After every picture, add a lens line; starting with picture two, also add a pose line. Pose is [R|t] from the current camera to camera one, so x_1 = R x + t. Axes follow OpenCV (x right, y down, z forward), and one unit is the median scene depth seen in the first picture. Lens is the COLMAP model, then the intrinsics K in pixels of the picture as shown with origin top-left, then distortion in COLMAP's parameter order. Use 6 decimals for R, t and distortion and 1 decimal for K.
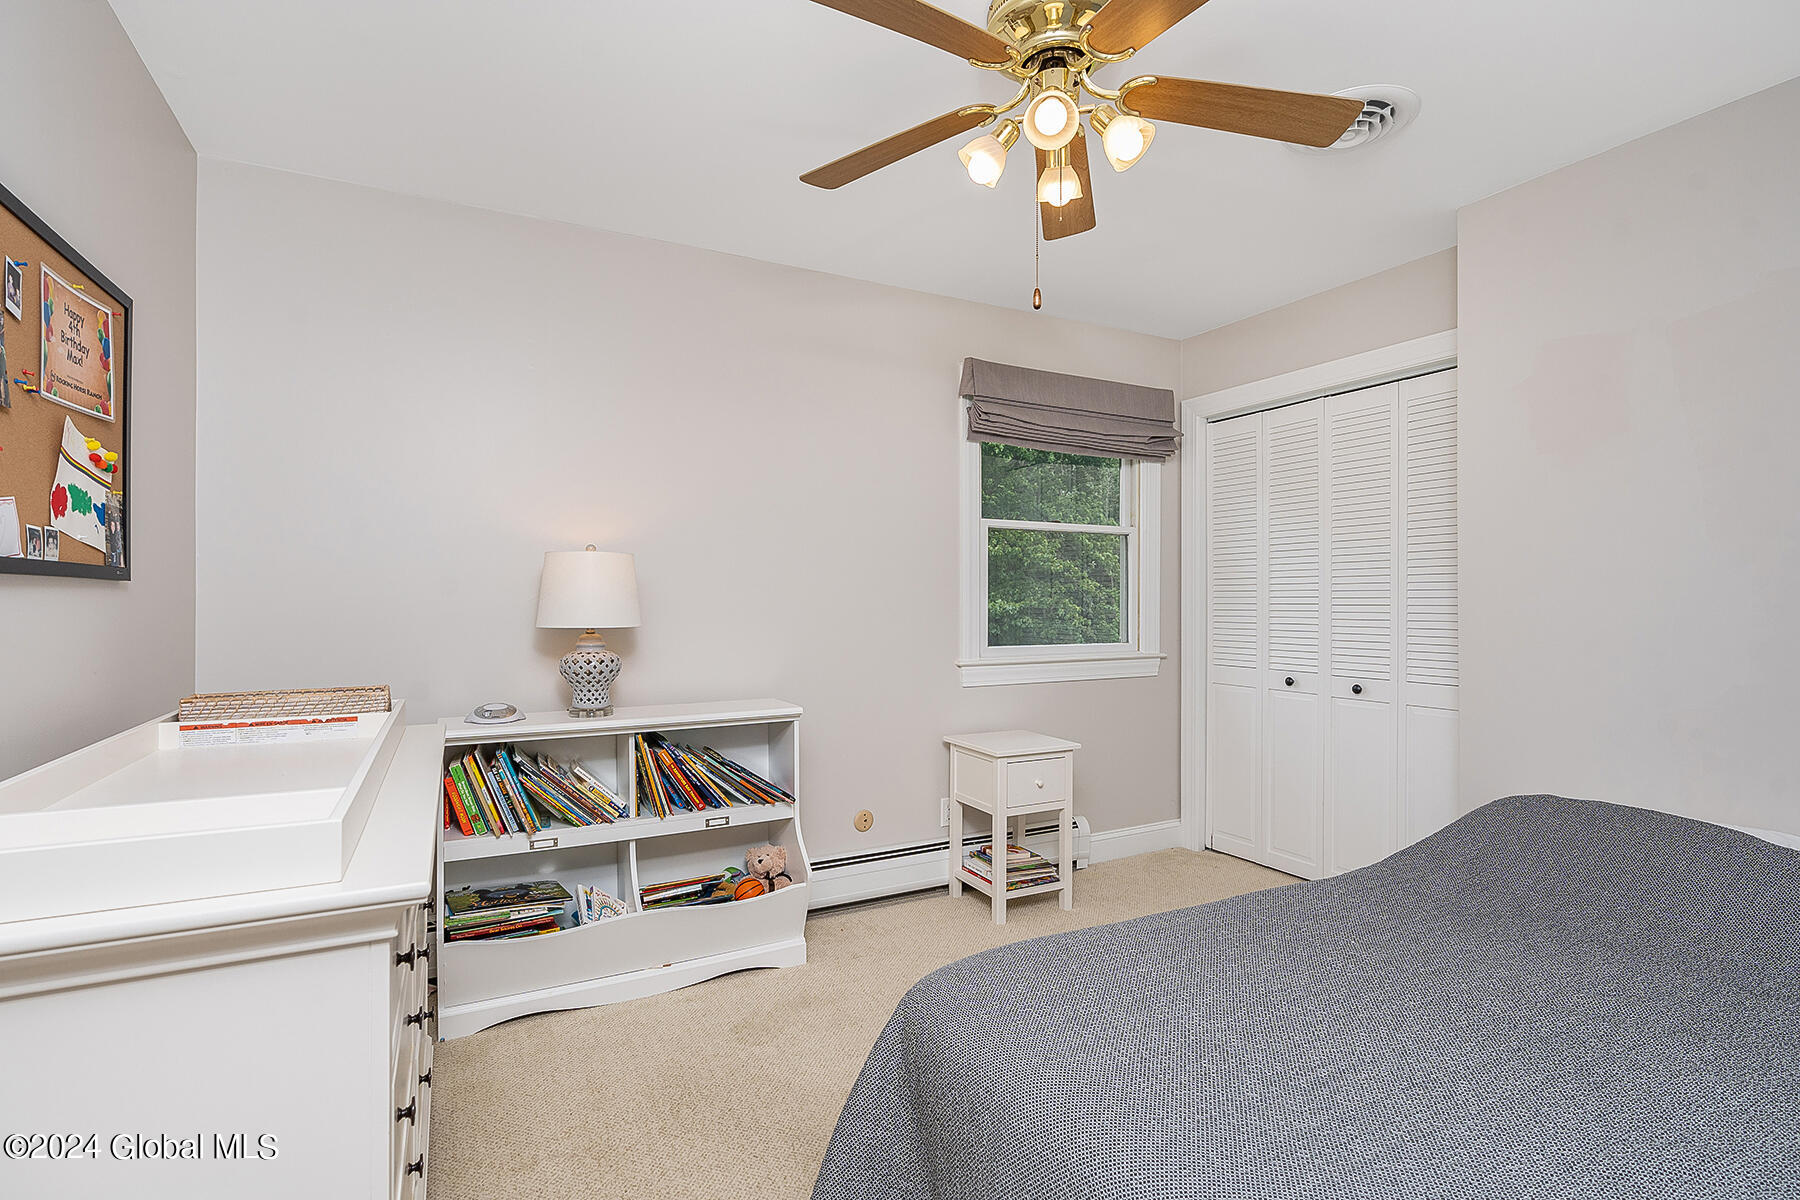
lens RADIAL K [[873.3, 0, 903.3], [0, 873.3, 600.8], [0, 0, 1]] dist [-0.003100, -0.000582]
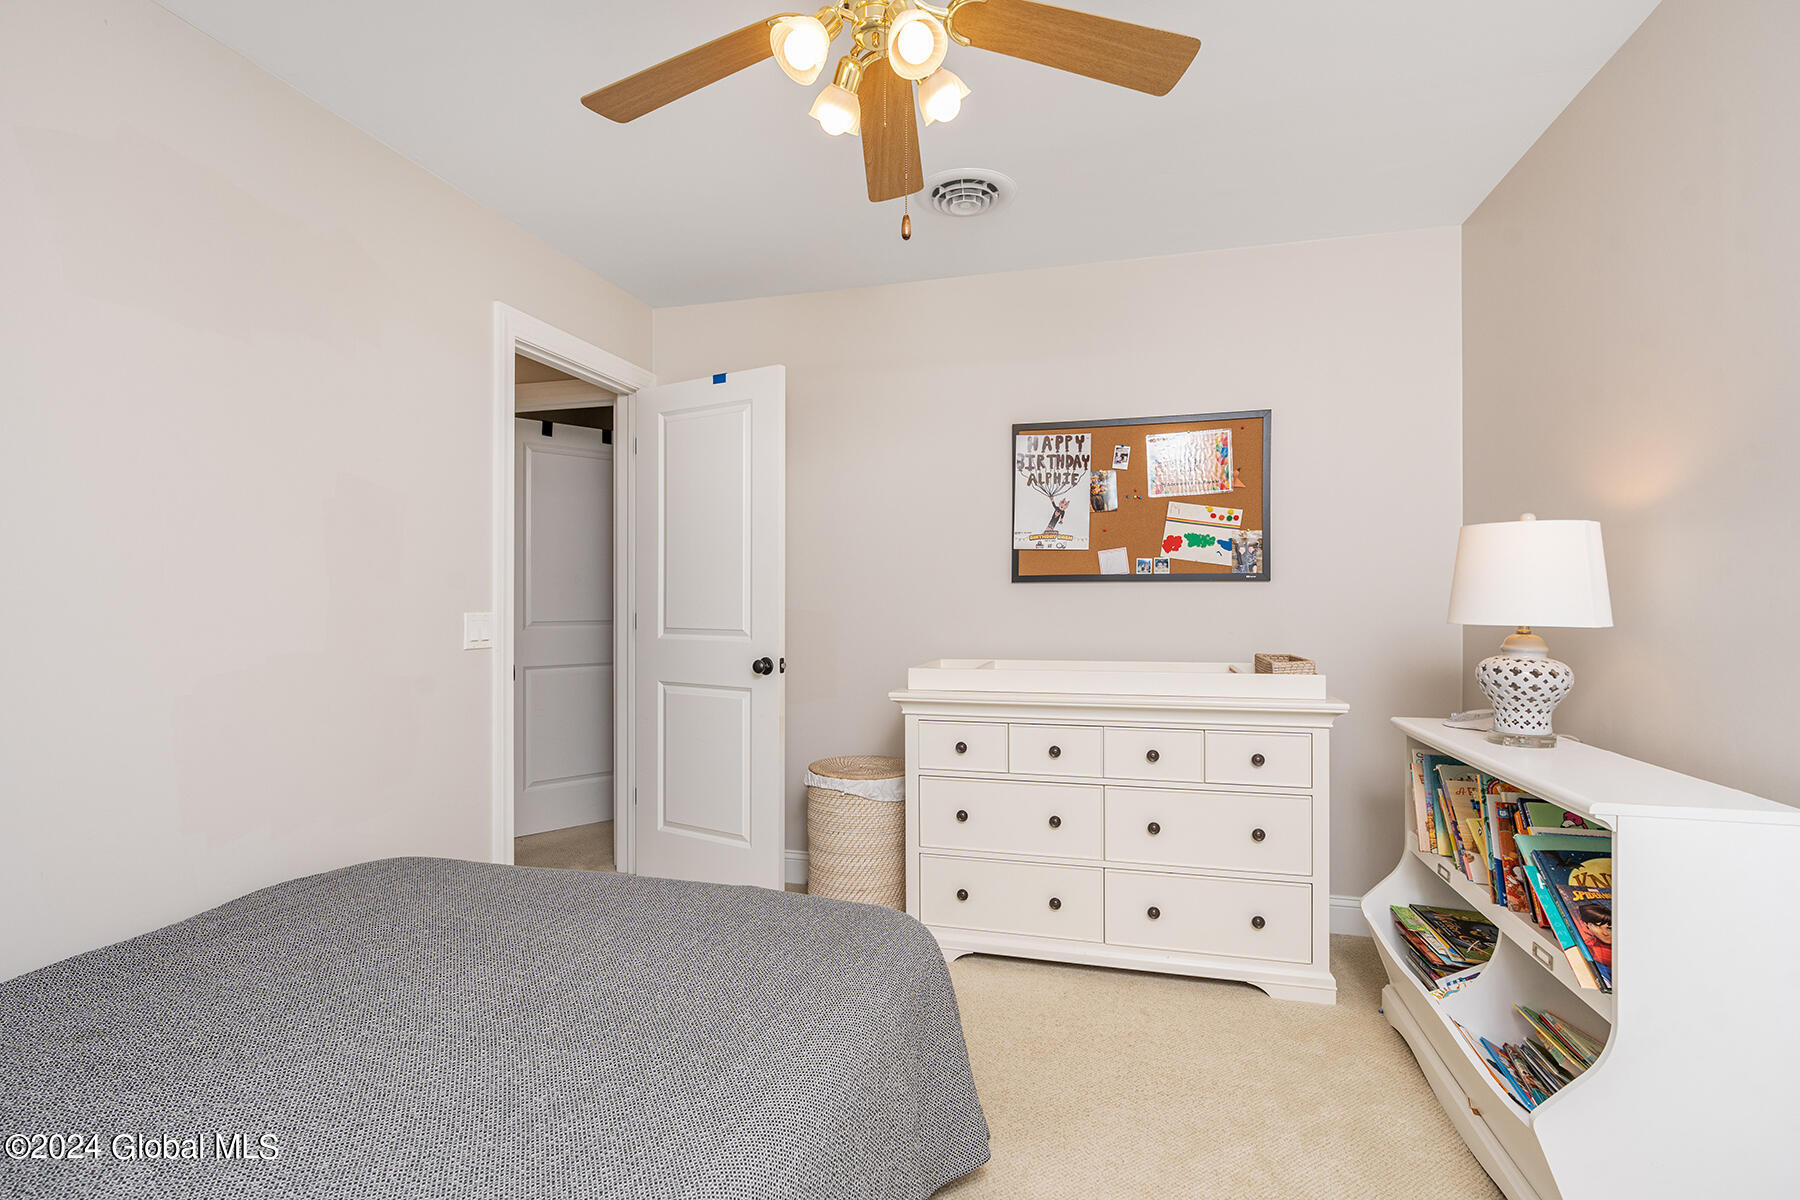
lens RADIAL K [[873.3, 0, 899.2], [0, 873.3, 600.5], [0, 0, 1]] dist [-0.003100, -0.000582]
pose [[-0.668336, -0.004412, -0.743846, 0.552194], [-0.003388, 0.999990, -0.002887, 0.012915], [0.743852, 0.000591, -0.668345, 1.106717]]
